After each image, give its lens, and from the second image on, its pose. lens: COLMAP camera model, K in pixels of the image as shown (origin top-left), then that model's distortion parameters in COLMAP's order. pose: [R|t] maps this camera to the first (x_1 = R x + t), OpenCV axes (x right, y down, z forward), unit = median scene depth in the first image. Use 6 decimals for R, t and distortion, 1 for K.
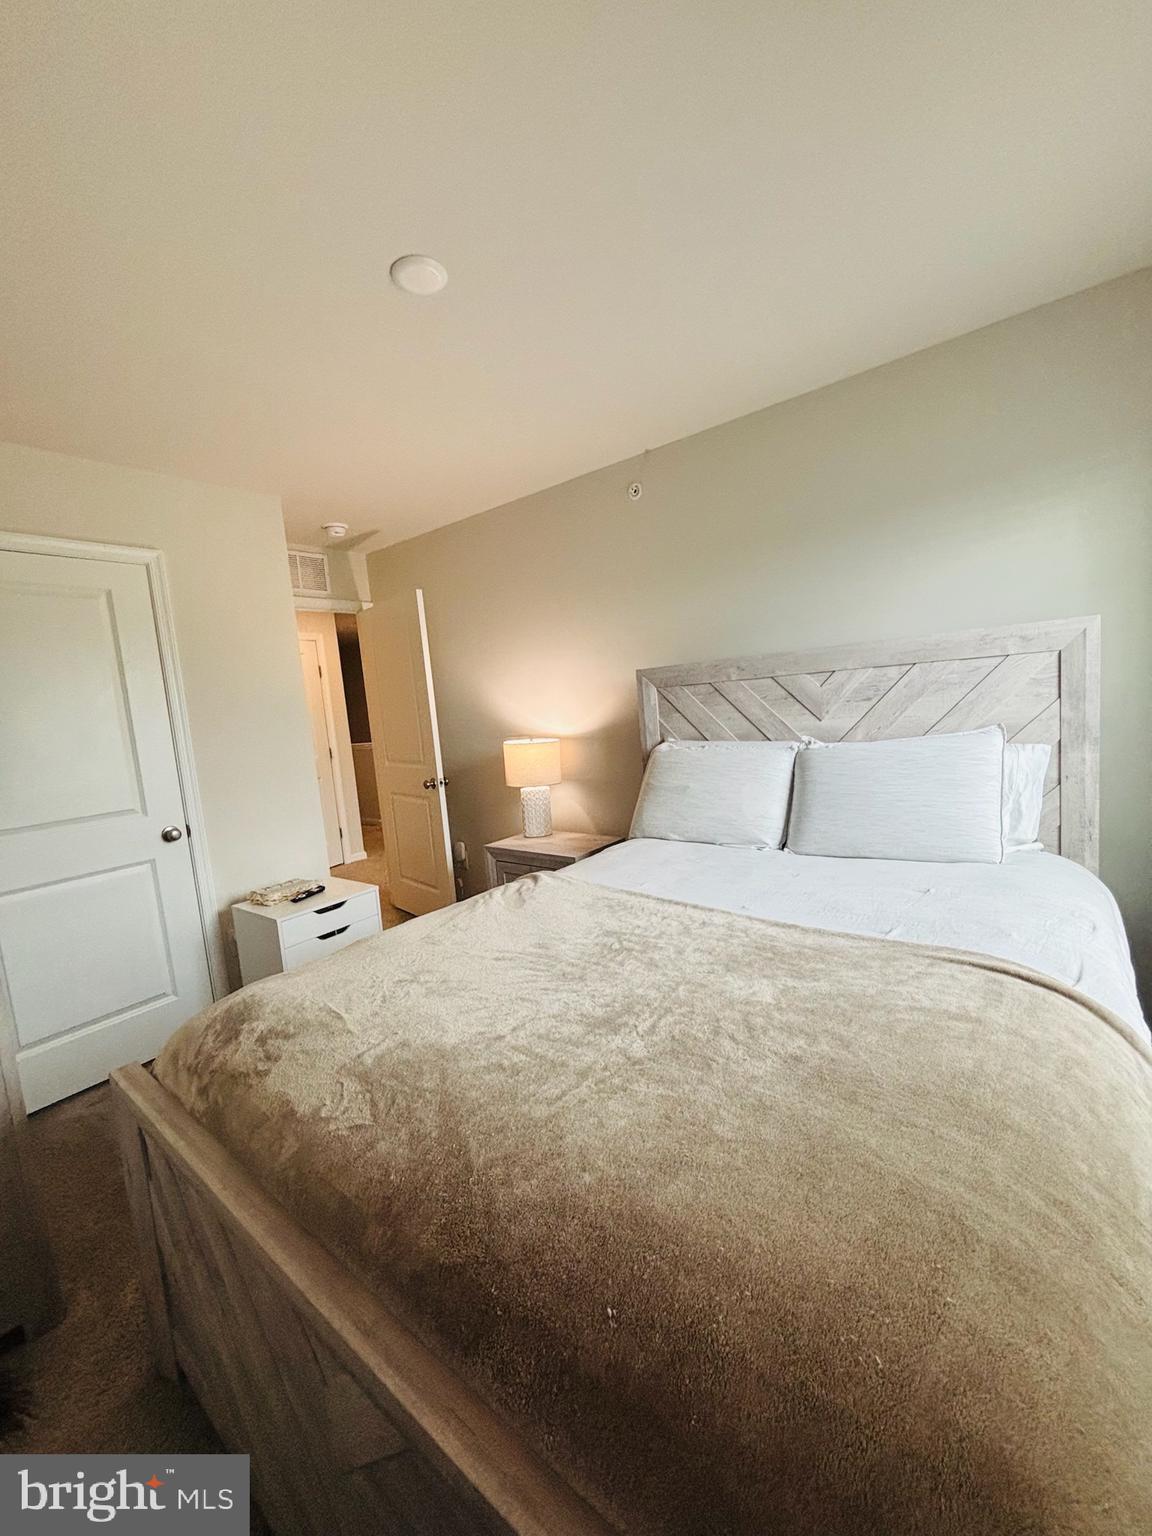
lens RADIAL K [[618.5, 0, 570.3], [0, 618.5, 770.4], [0, 0, 1]] dist [-0.004205, -0.000921]
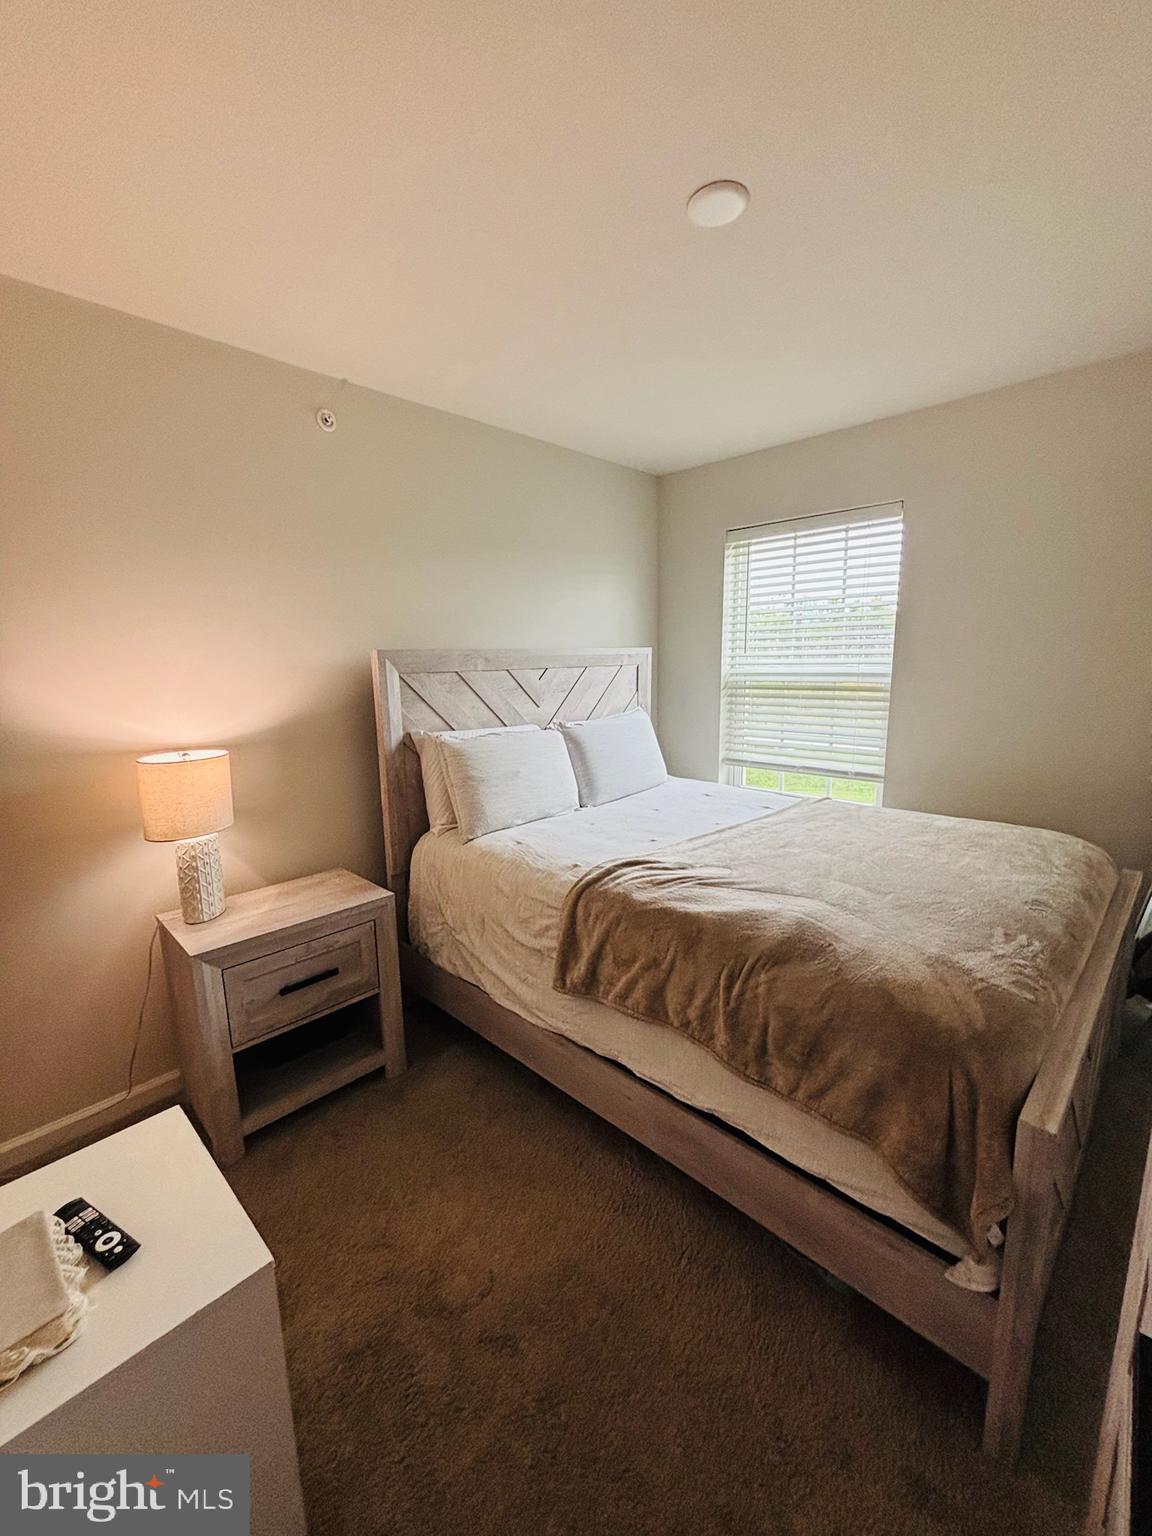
lens RADIAL K [[618.5, 0, 570.9], [0, 618.5, 765.5], [0, 0, 1]] dist [-0.004205, -0.000921]
pose [[0.085778, -0.083994, 0.992767, -0.761406], [0.127599, 0.989161, 0.072664, -0.042470], [-0.988110, 0.120443, 0.095566, 0.755899]]
